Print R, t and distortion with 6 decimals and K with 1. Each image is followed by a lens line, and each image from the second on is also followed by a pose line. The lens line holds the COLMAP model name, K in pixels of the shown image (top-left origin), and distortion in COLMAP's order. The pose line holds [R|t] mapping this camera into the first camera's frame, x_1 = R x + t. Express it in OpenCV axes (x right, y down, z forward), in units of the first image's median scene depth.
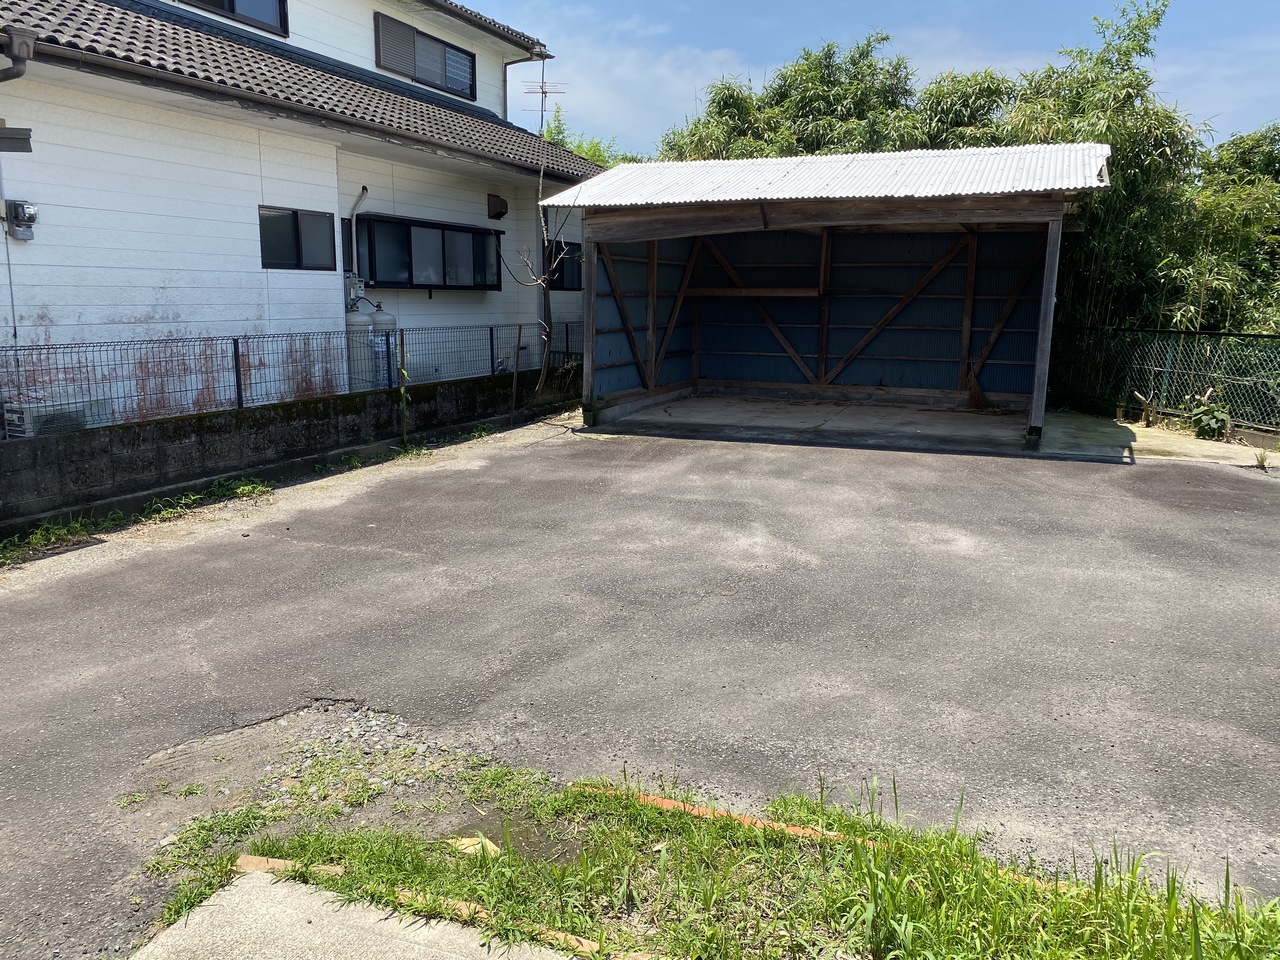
lens RADIAL K [[971.3, 0, 640.0], [0, 971.3, 480.0], [0, 0, 1]] dist [0.091979, -0.218558]
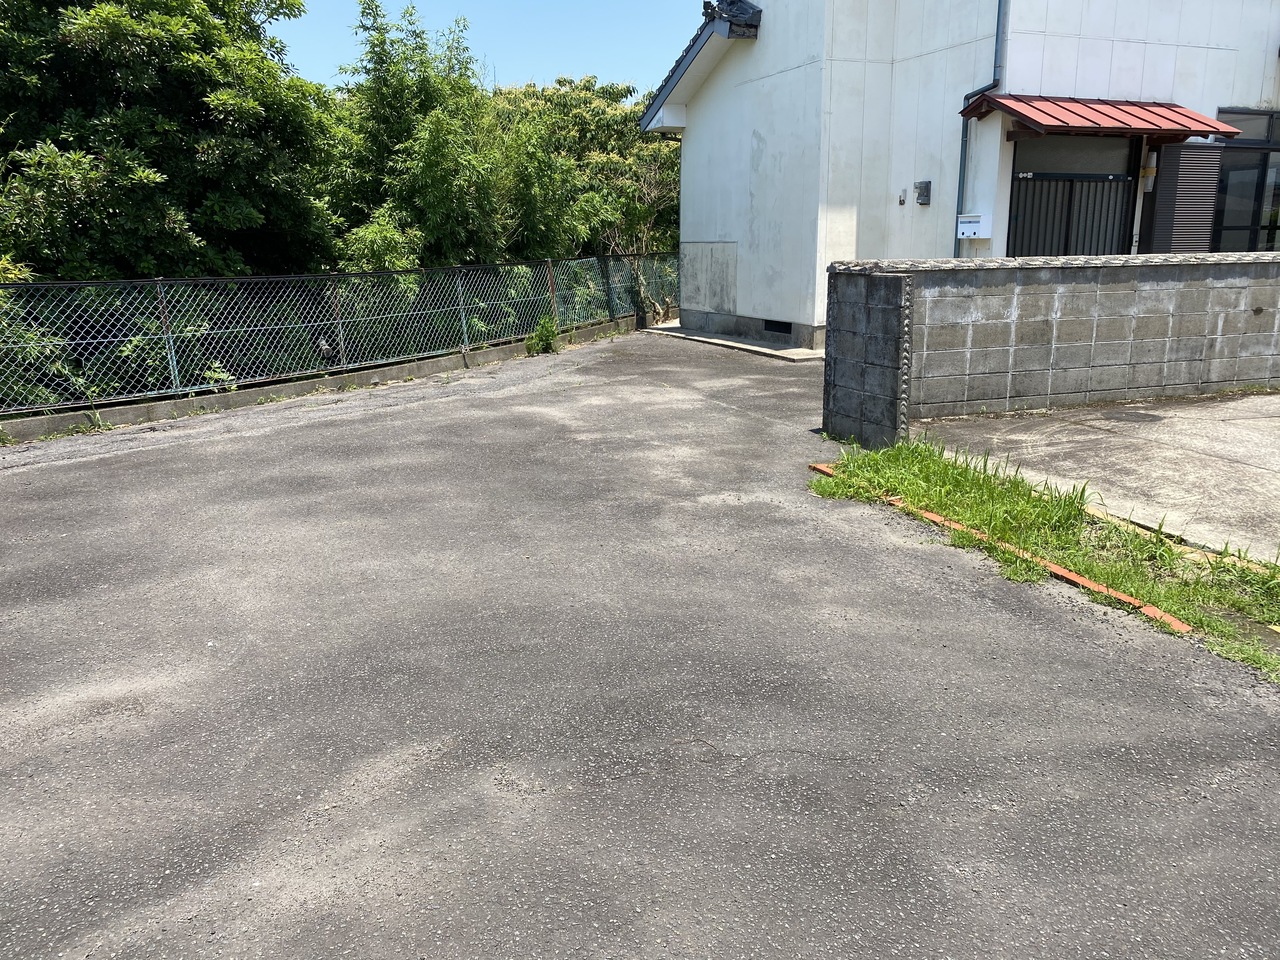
lens RADIAL K [[959.6, 0, 640.0], [0, 959.6, 480.0], [0, 0, 1]] dist [0.009931, 0.008207]
pose [[-0.697438, -0.175460, 0.694834, -0.256157], [0.139351, 0.917854, 0.371651, -0.245422], [-0.702966, 0.356030, -0.615696, 1.426284]]
